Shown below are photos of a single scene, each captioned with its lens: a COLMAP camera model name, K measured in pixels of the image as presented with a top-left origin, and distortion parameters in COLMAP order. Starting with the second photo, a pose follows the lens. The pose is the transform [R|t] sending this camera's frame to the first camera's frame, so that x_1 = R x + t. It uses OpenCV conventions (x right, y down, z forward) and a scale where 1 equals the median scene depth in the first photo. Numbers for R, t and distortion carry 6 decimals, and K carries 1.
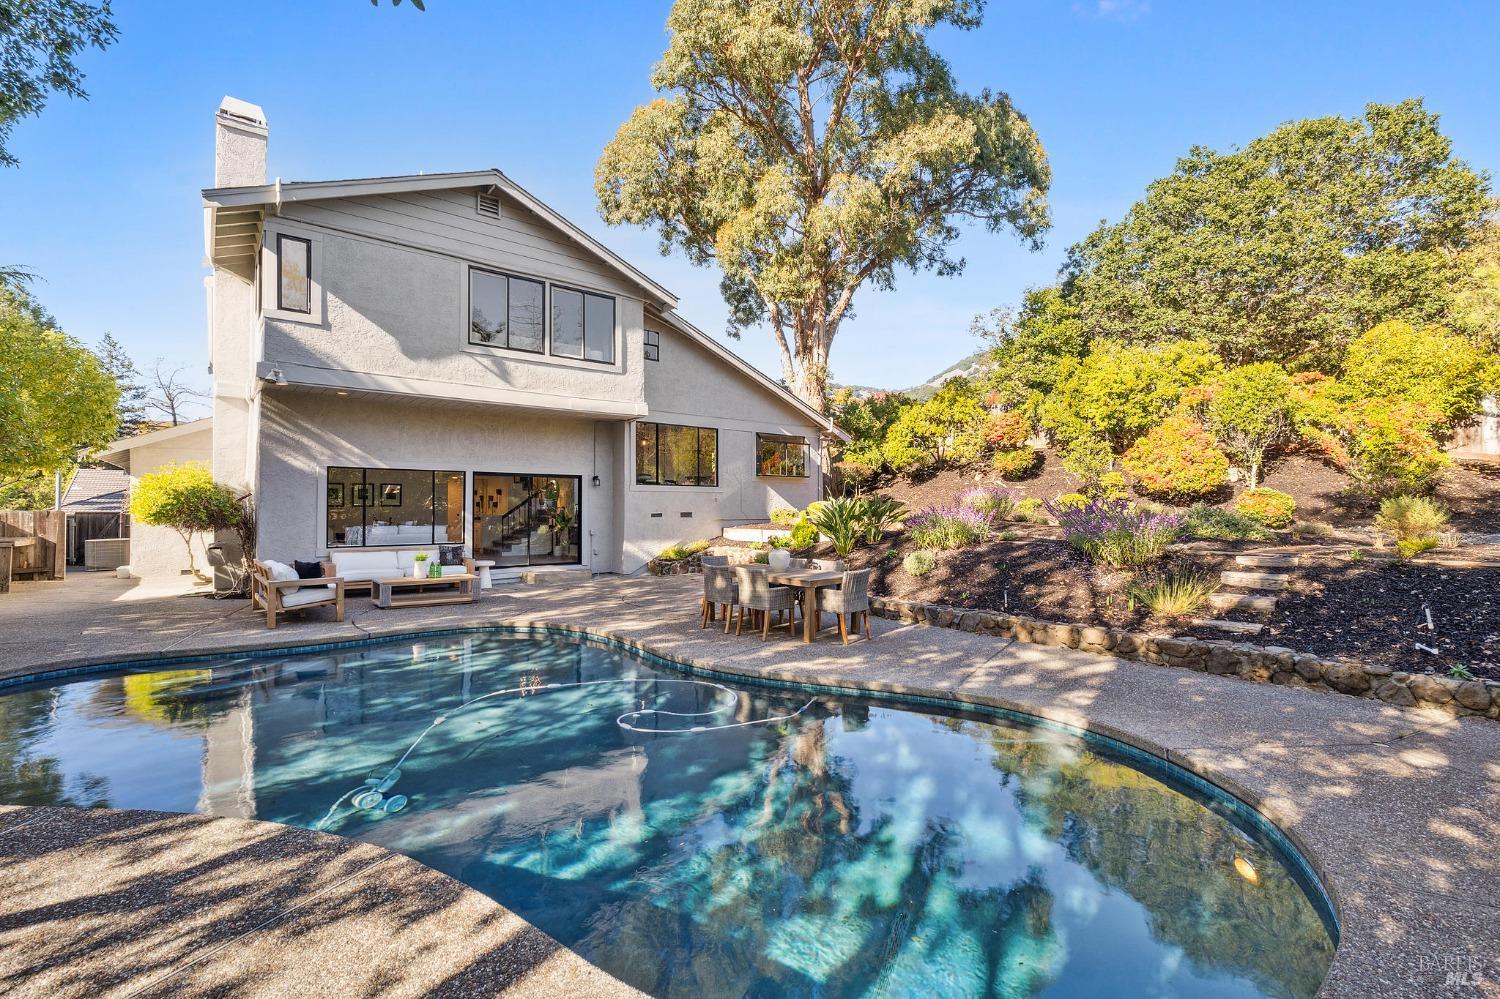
lens RADIAL K [[639.8, 0, 746.2], [0, 639.8, 496.4], [0, 0, 1]] dist [0.002688, 0.000412]
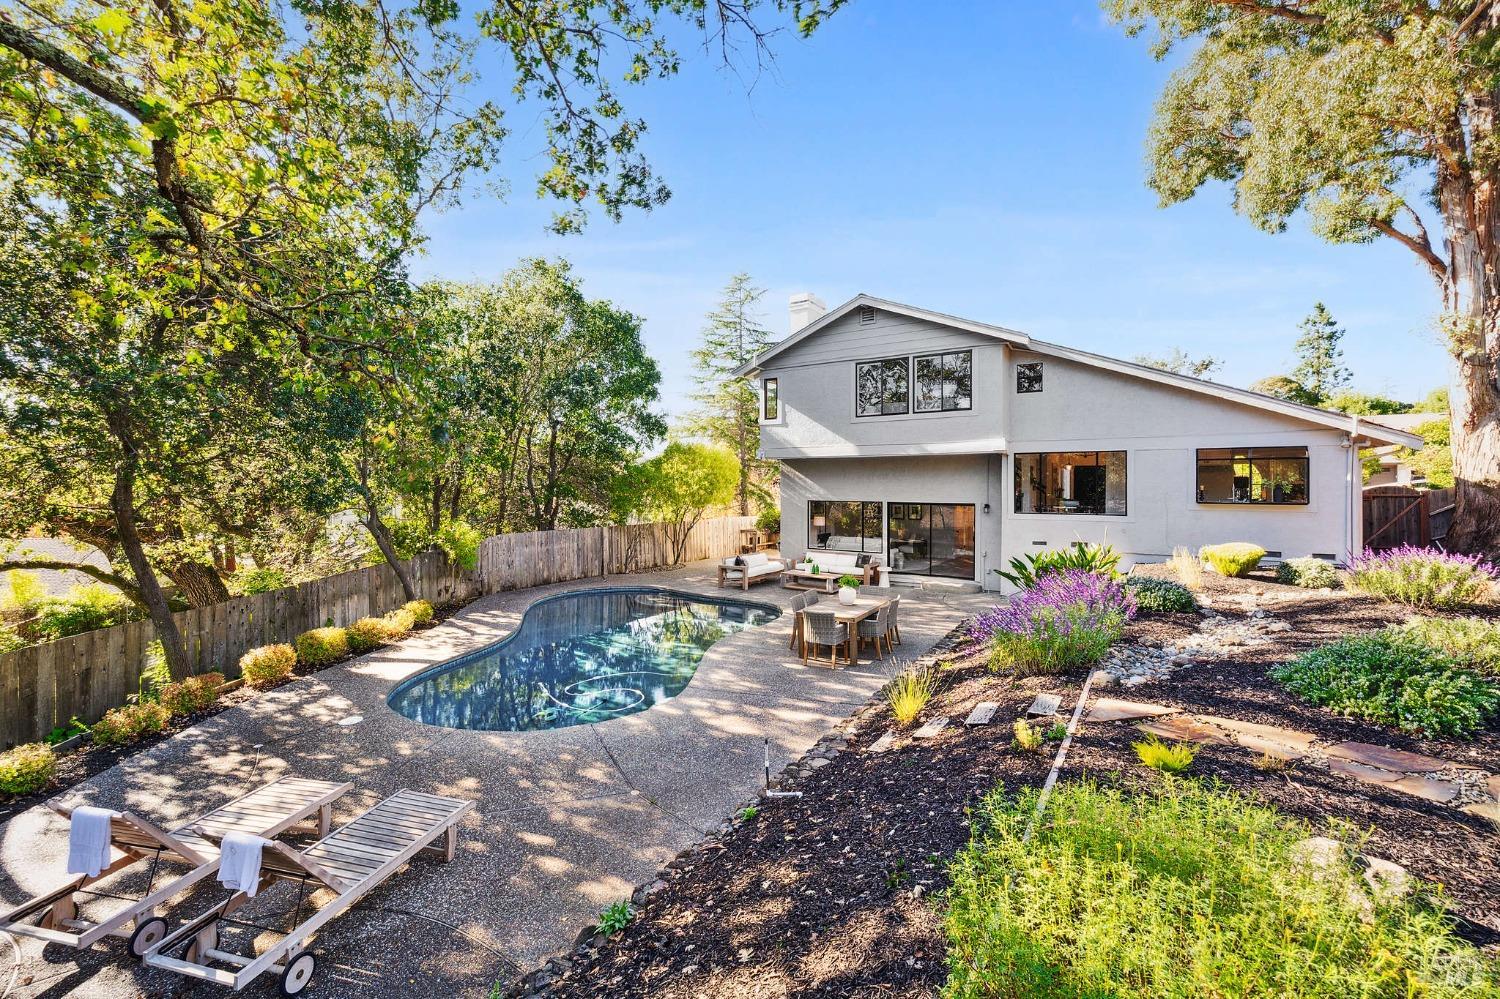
lens RADIAL K [[639.8, 0, 744.8], [0, 639.8, 487.9], [0, 0, 1]] dist [0.002688, 0.000412]
pose [[0.311978, 0.003724, -0.950082, 0.719052], [0.011229, 0.999908, 0.007607, -0.075105], [0.950023, -0.013042, 0.311908, 0.249079]]
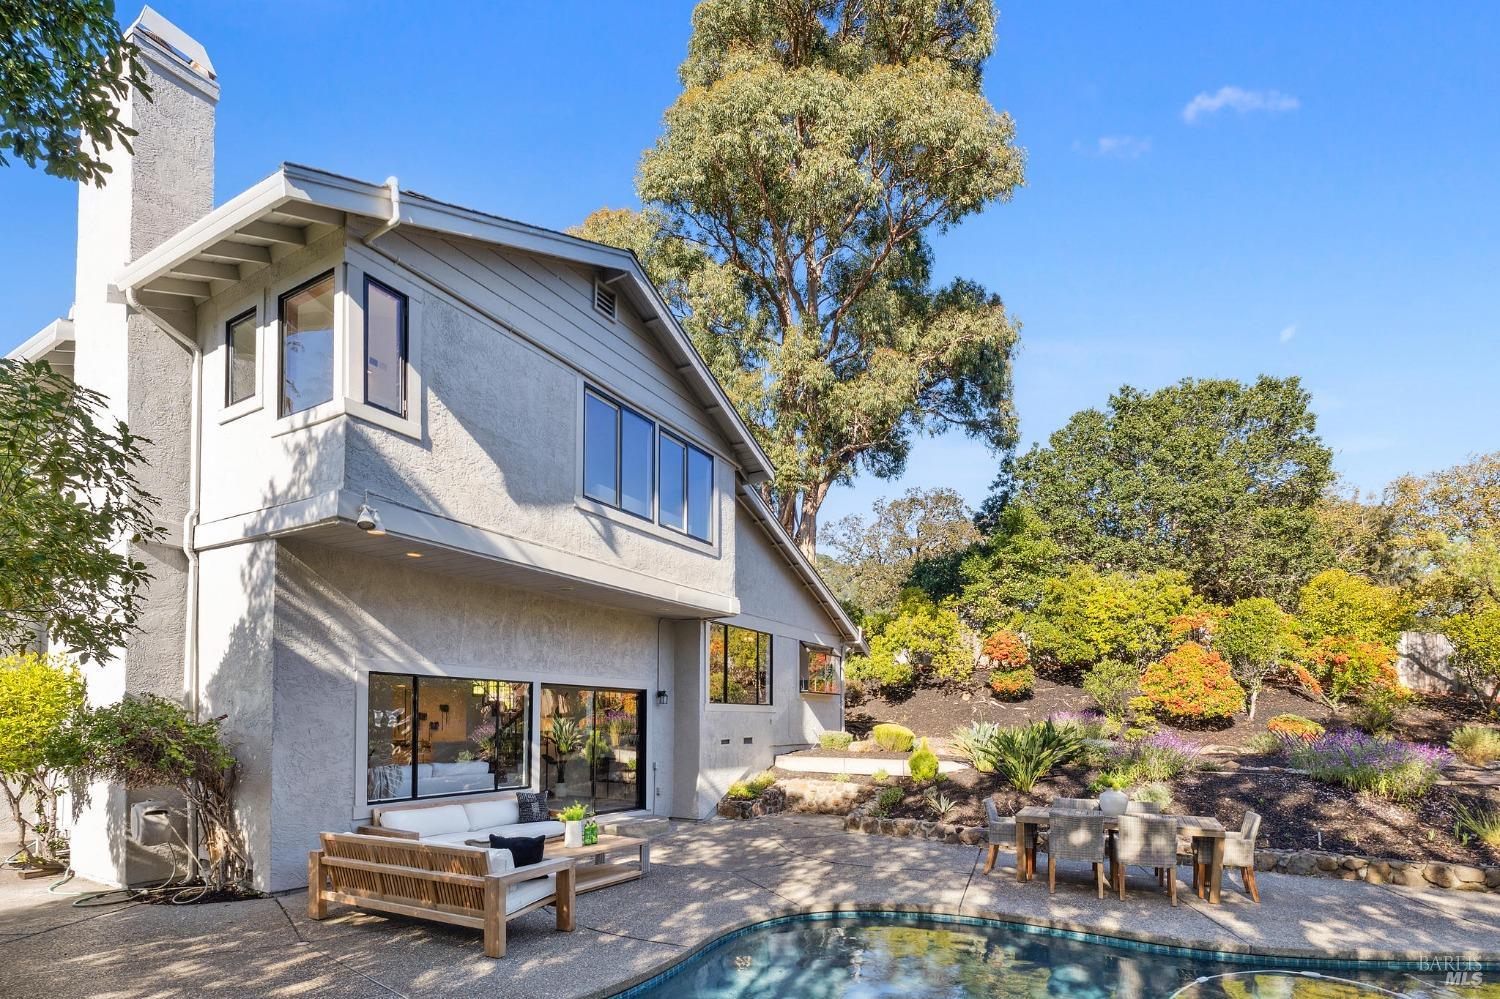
lens RADIAL K [[707.3, 0, 754.0], [0, 707.3, 714.1], [0, 0, 1]] dist [-0.000072, 0.000748]
pose [[0.935630, 0.008133, 0.352887, -0.434687], [-0.011690, 0.999900, 0.007950, -0.012320], [-0.352787, -0.011564, 0.935632, 0.186684]]
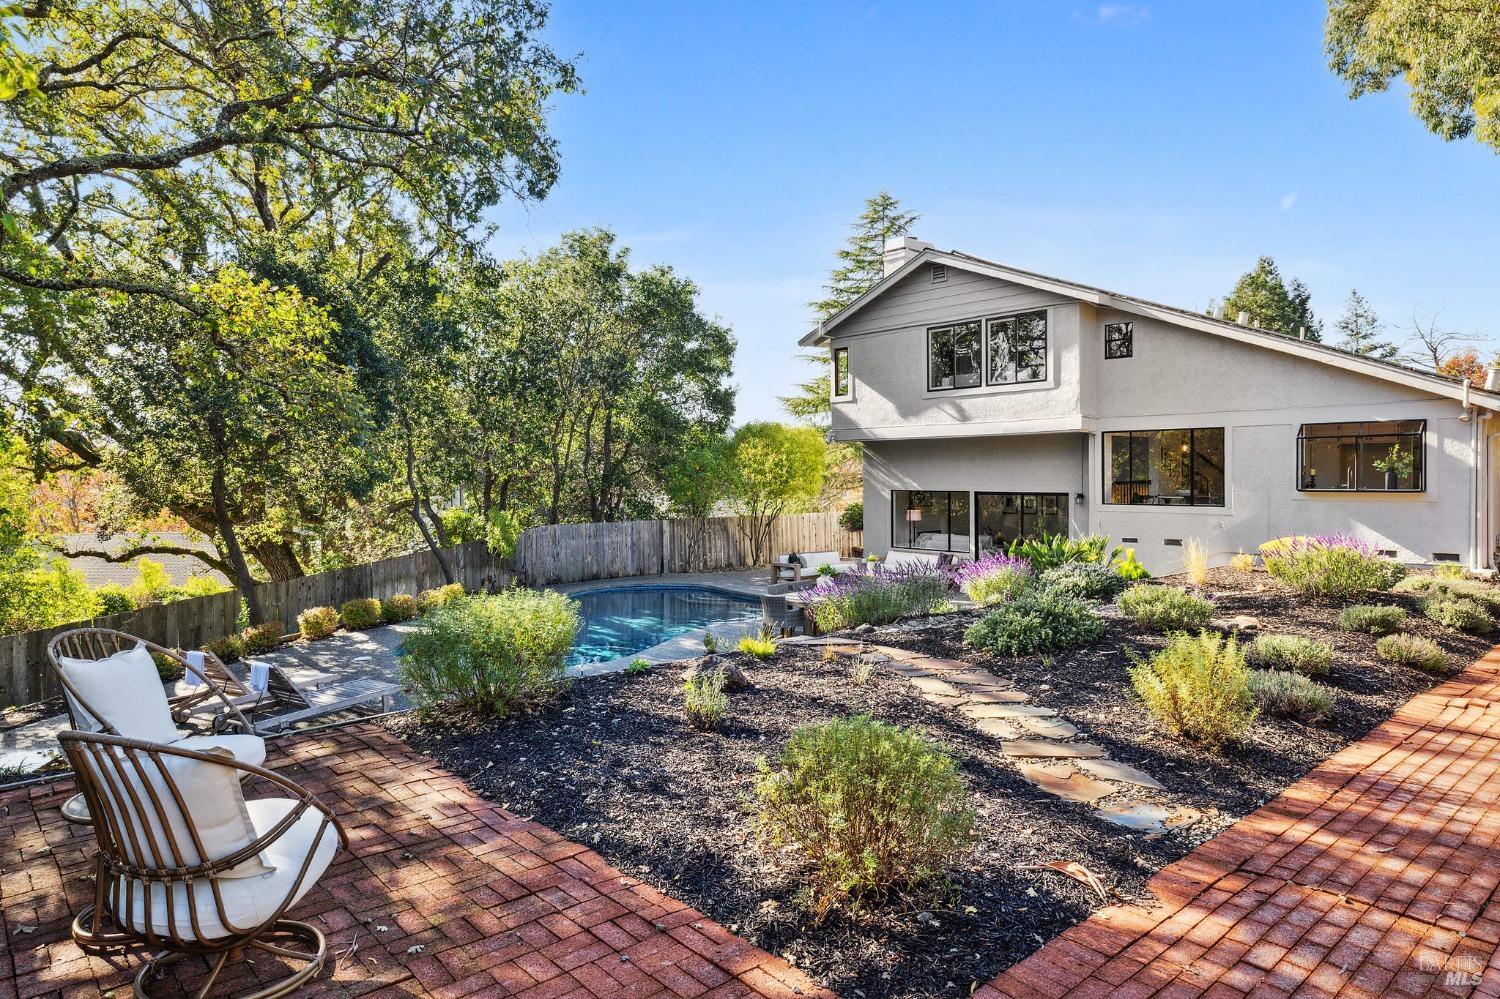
lens RADIAL K [[930.3, 0, 754.0], [0, 930.3, 495.0], [0, 0, 1]] dist [0.006270, -0.002249]
pose [[0.052756, 0.021791, -0.998370, 1.115753], [0.018693, 0.999565, 0.022804, -0.070723], [0.998432, -0.019866, 0.052326, 0.465696]]
